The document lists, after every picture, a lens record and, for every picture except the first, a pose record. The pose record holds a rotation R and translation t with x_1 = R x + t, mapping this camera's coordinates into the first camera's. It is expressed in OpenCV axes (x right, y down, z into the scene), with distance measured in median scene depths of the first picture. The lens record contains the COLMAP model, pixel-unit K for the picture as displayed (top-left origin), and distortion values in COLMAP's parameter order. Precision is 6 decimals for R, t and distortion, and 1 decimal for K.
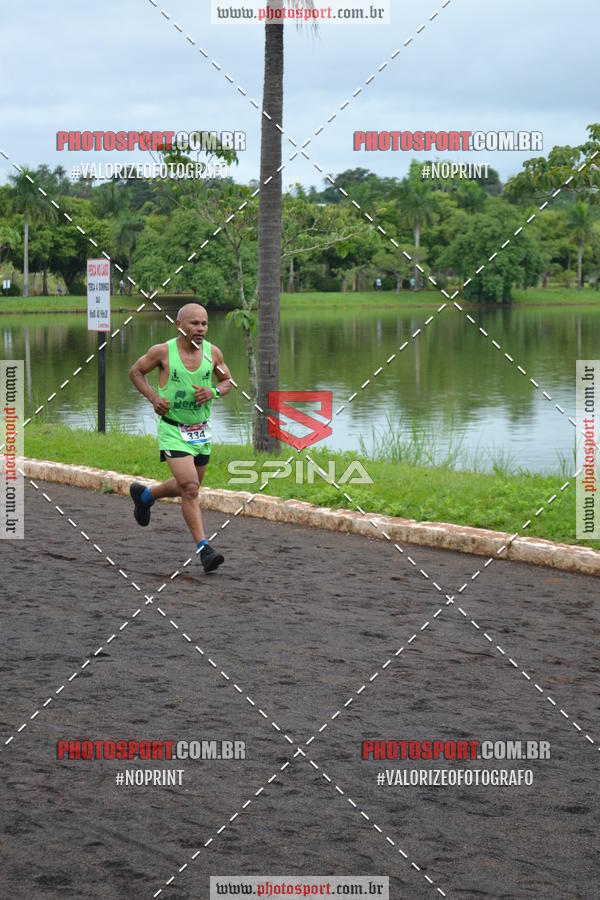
lens RADIAL K [[2075.2, 0, 294.5], [0, 2075.2, 458.8], [0, 0, 1]] dist [0.042361, 0.000000]
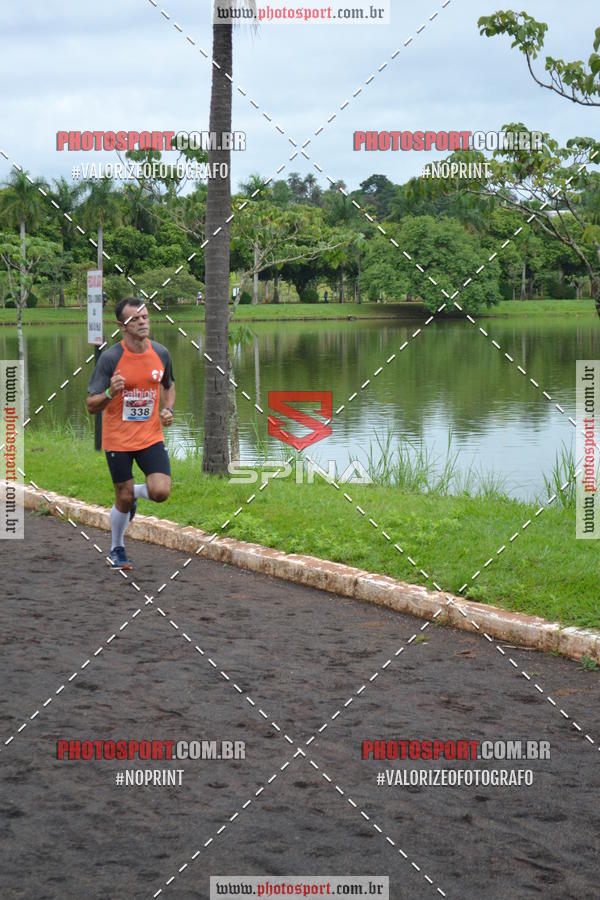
lens RADIAL K [[2075.2, 0, 306.8], [0, 2075.2, 460.4], [0, 0, 1]] dist [0.042361, 0.000000]
pose [[0.993117, 0.008182, -0.116841, 0.140071], [-0.008480, 0.999962, -0.002054, -0.007640], [0.116820, 0.003030, 0.993148, 0.062702]]
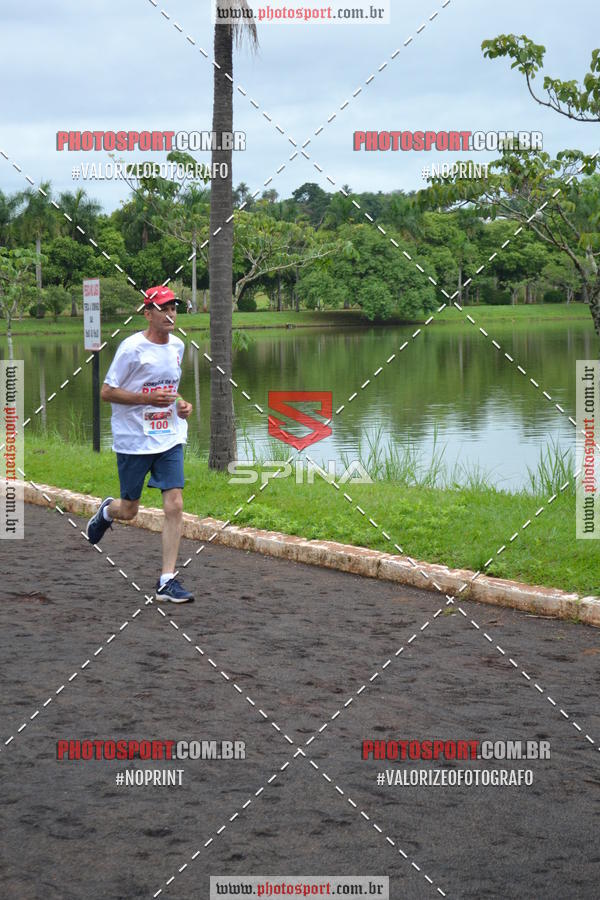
lens RADIAL K [[2075.2, 0, 305.4], [0, 2075.2, 463.2], [0, 0, 1]] dist [0.042361, 0.000000]
pose [[0.996270, -0.005926, -0.086090, 0.114460], [0.005527, 0.999973, -0.004872, -0.001407], [0.086116, 0.004378, 0.996275, 0.003918]]
